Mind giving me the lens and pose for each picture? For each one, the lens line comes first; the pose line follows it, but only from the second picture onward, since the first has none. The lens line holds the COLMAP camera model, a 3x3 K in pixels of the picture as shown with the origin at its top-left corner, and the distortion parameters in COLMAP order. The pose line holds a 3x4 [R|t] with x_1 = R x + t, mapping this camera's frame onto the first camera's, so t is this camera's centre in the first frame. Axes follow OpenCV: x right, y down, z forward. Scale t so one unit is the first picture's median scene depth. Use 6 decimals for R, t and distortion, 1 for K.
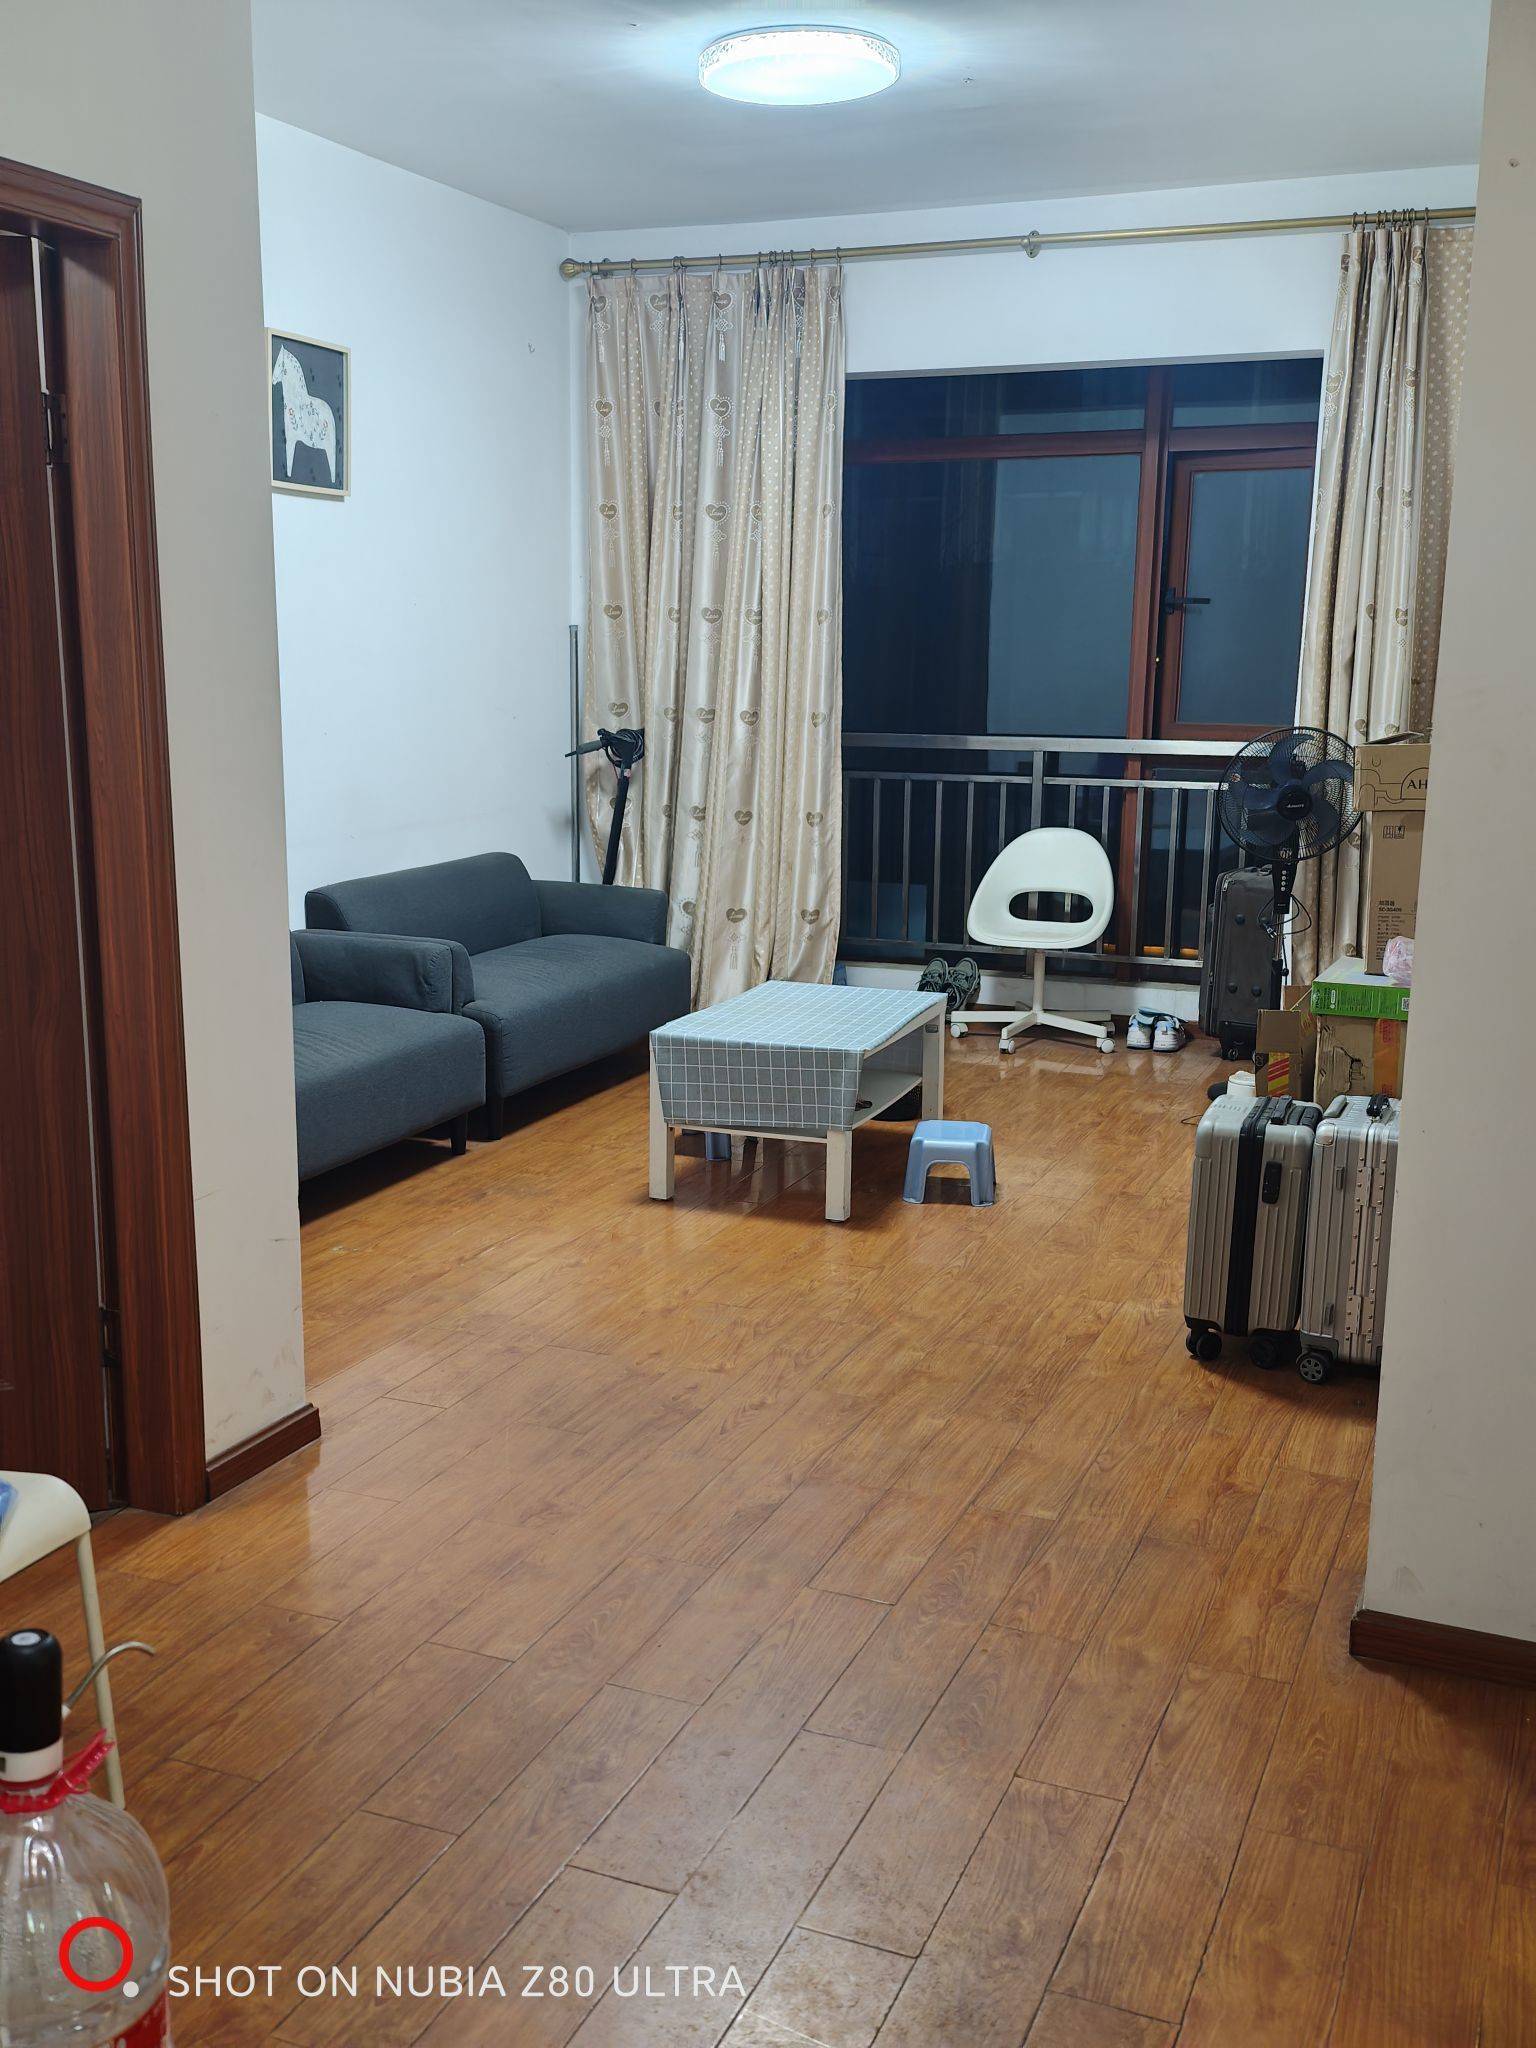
lens RADIAL K [[2020.4, 0, 768.0], [0, 2020.4, 1024.0], [0, 0, 1]] dist [0.083027, -0.176188]
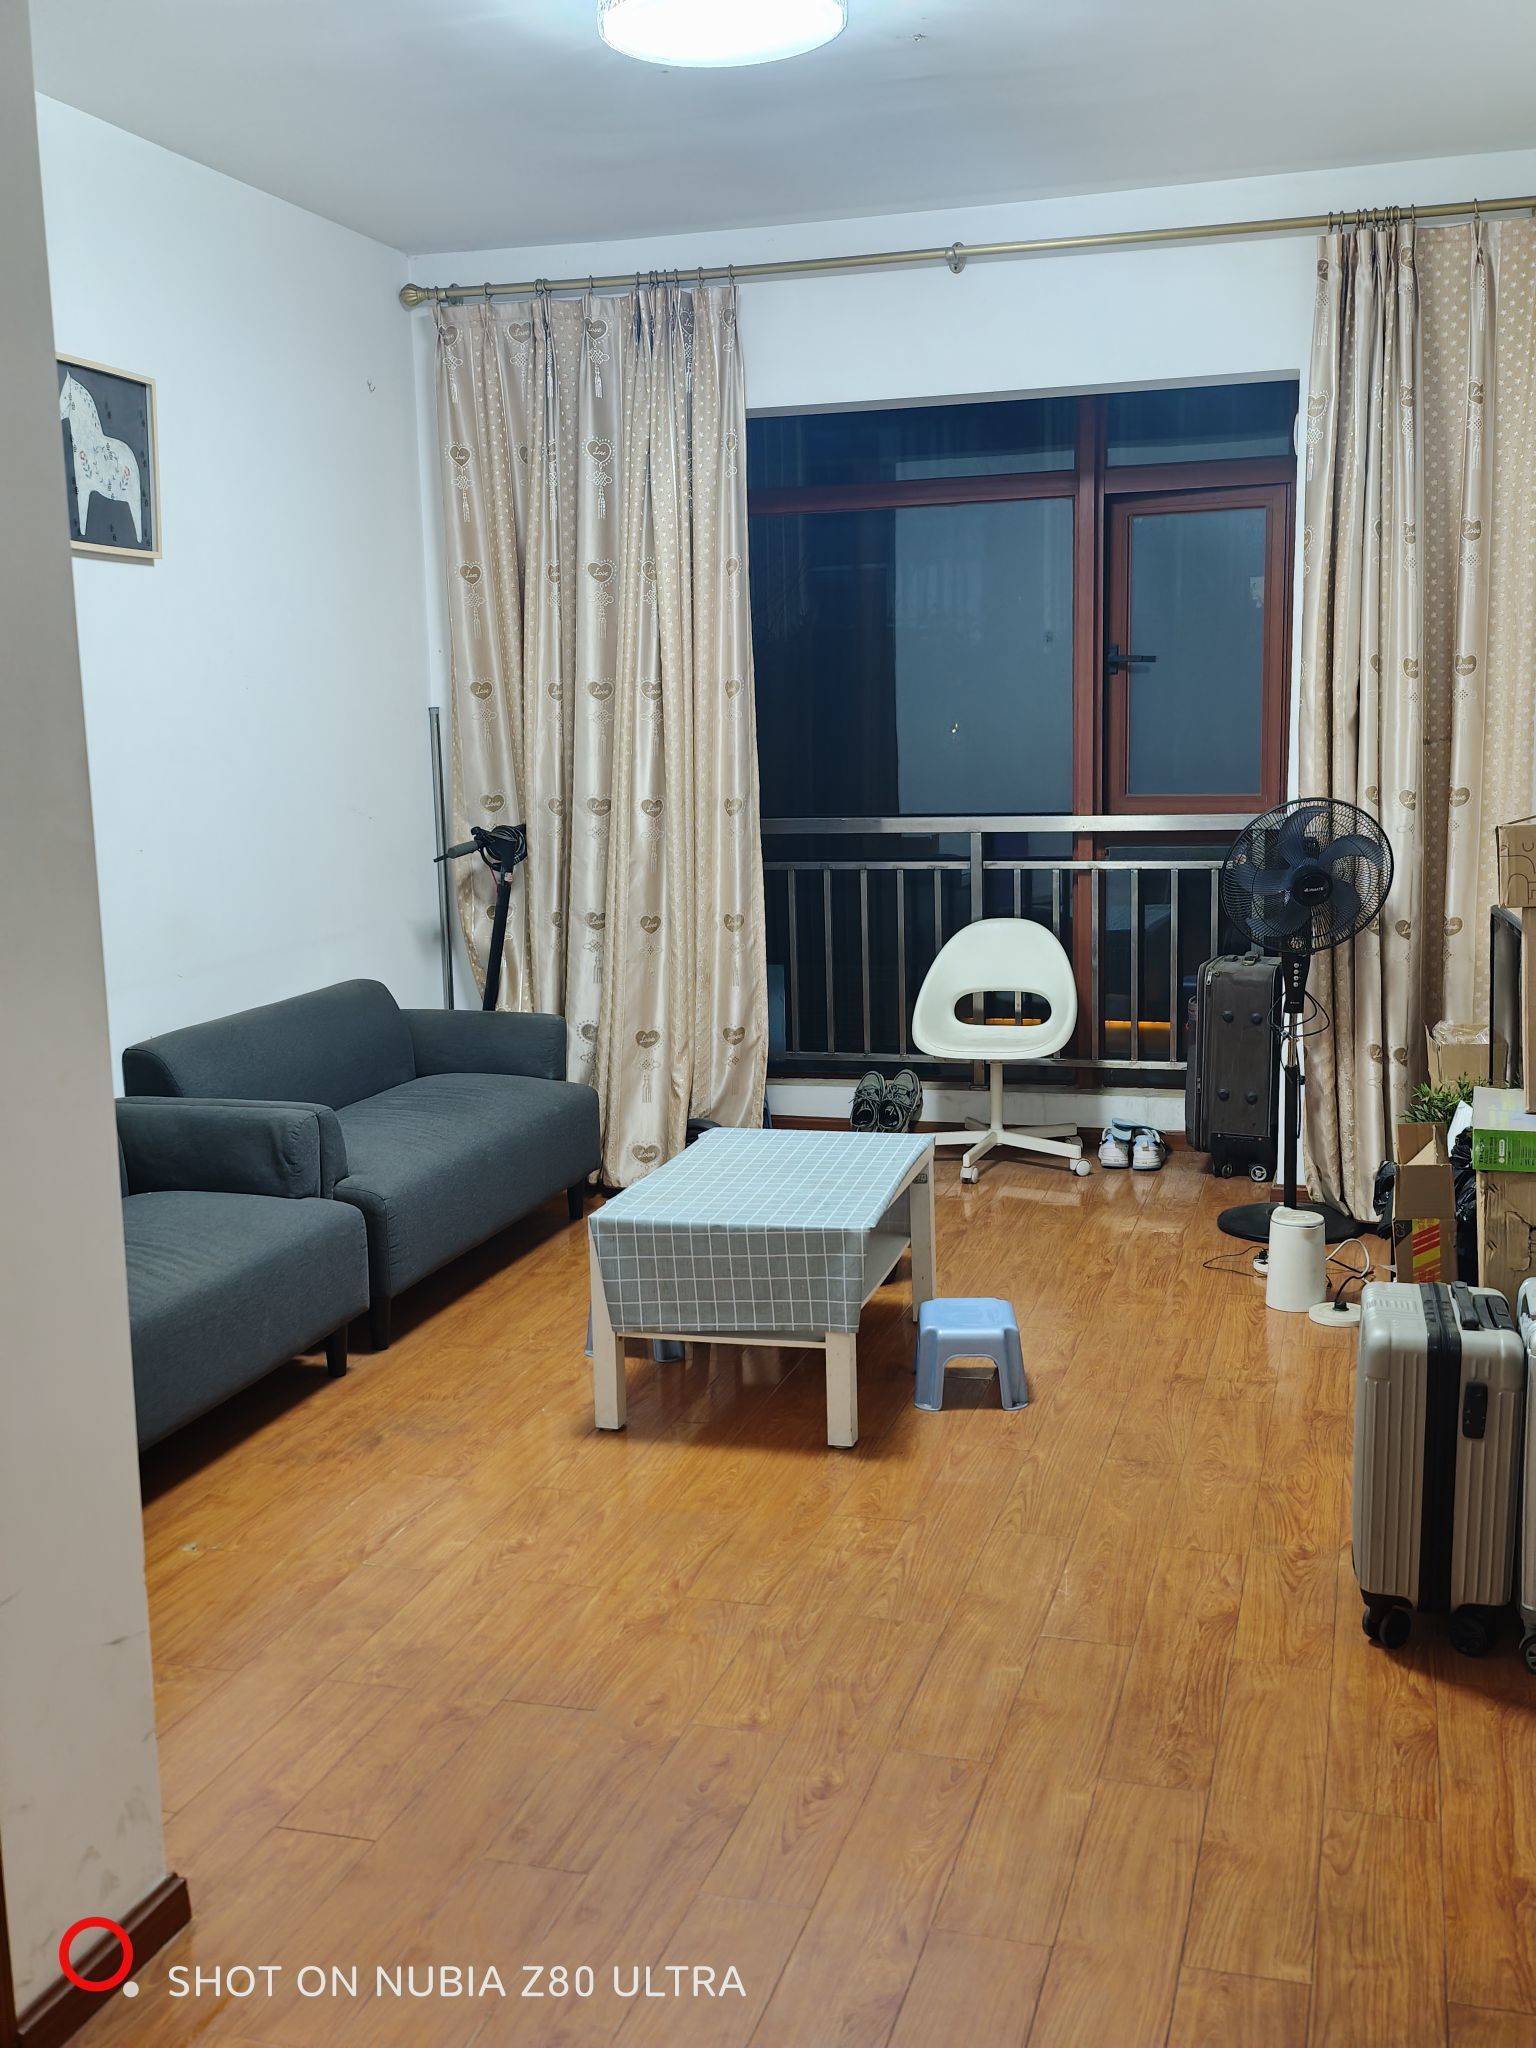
lens RADIAL K [[2022.5, 0, 823.4], [0, 2022.5, 987.6], [0, 0, 1]] dist [0.085329, -0.121230]
pose [[0.992273, -0.047610, 0.114573, -0.040120], [0.053558, 0.997342, -0.049403, -0.030411], [-0.111917, 0.055158, 0.992186, 0.152636]]
